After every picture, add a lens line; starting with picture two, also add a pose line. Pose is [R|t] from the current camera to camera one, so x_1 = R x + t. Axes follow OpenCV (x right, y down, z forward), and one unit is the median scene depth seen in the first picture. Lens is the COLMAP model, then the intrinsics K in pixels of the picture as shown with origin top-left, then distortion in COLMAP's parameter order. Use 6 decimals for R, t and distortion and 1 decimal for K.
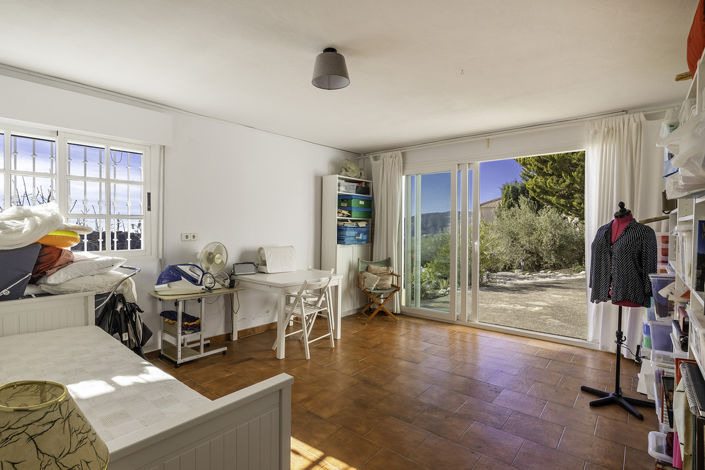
lens RADIAL K [[353.8, 0, 353.8], [0, 353.8, 233.6], [0, 0, 1]] dist [-0.001623, -0.001845]
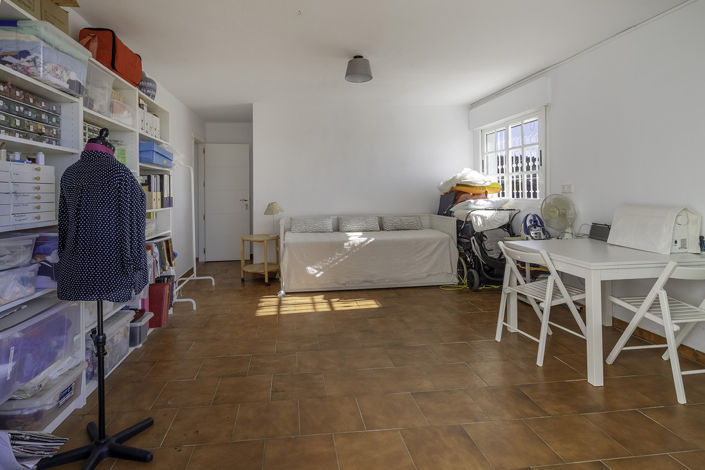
lens RADIAL K [[353.8, 0, 353.8], [0, 353.8, 233.6], [0, 0, 1]] dist [-0.001623, -0.001845]
pose [[-0.643488, 0.078512, -0.761419, 0.836870], [-0.017772, 0.992925, 0.117403, 0.030457], [0.765250, 0.089079, -0.637540, 1.565418]]
